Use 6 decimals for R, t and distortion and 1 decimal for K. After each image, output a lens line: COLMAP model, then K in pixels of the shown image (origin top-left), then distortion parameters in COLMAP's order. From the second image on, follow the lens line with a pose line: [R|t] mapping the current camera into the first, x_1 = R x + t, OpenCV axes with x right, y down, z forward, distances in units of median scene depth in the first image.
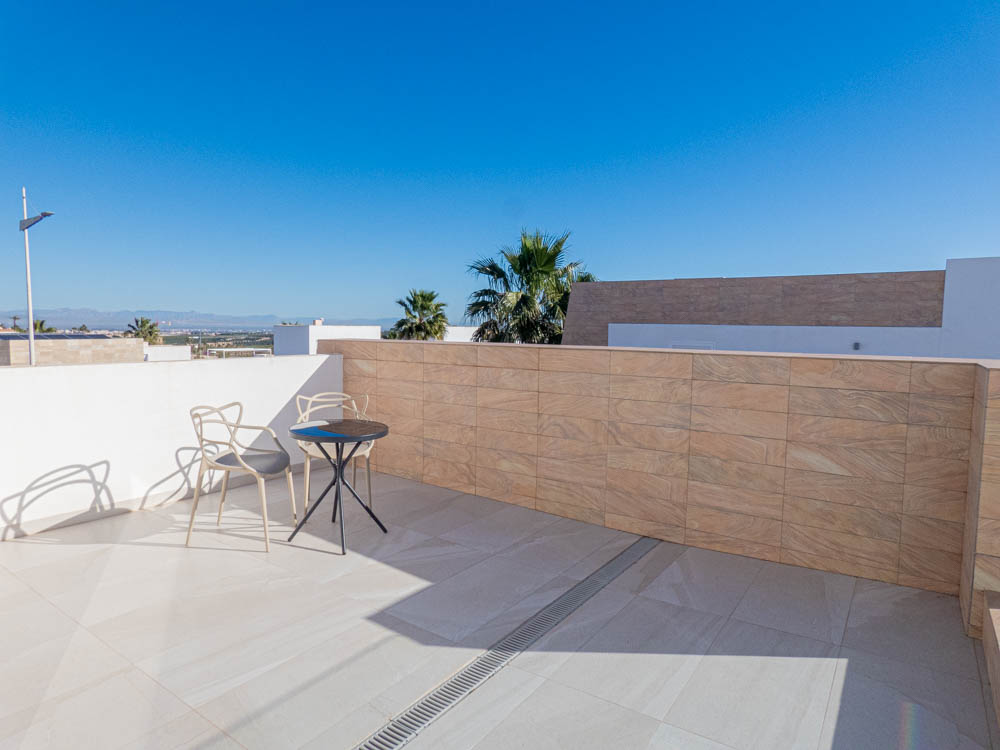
lens RADIAL K [[605.3, 0, 501.9], [0, 605.3, 372.6], [0, 0, 1]] dist [-0.050437, 0.052489]
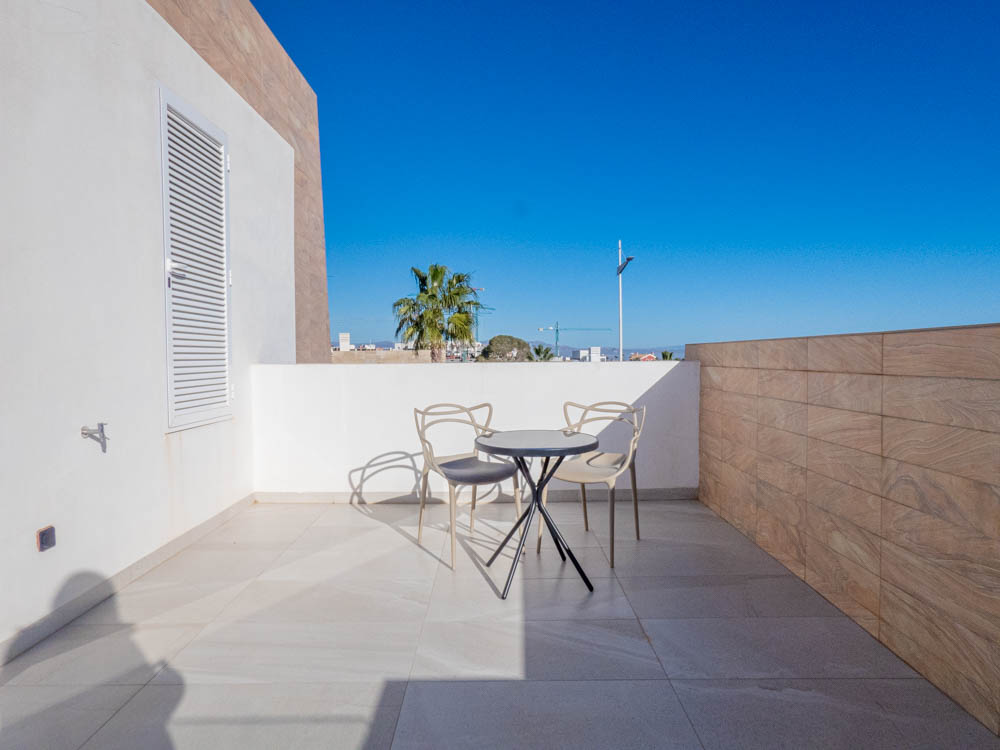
lens RADIAL K [[605.3, 0, 498.3], [0, 605.3, 367.1], [0, 0, 1]] dist [-0.050437, 0.052489]
pose [[0.574769, -0.003409, -0.818309, 0.282147], [-0.044663, 0.998370, -0.035529, 0.021841], [0.817096, 0.056969, 0.573680, 0.399296]]
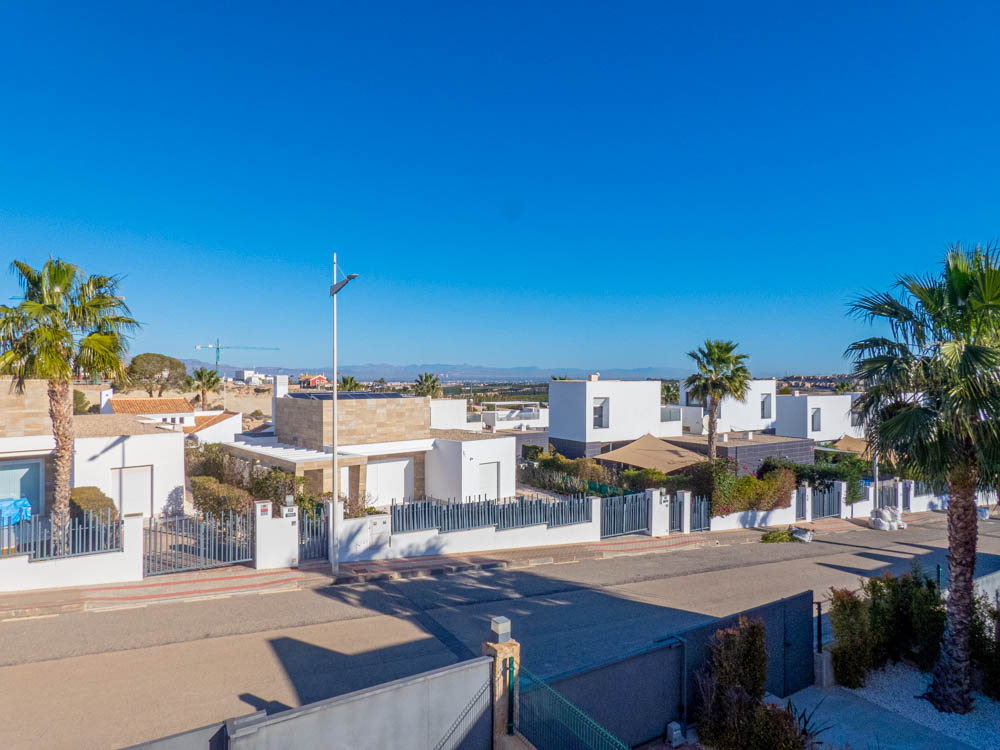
lens RADIAL K [[605.3, 0, 494.9], [0, 605.3, 385.3], [0, 0, 1]] dist [-0.050437, 0.052489]
pose [[0.911087, -0.005657, -0.412174, -0.569172], [-0.019330, 0.998219, -0.056429, -0.152268], [0.411760, 0.059379, 0.909356, 0.839583]]
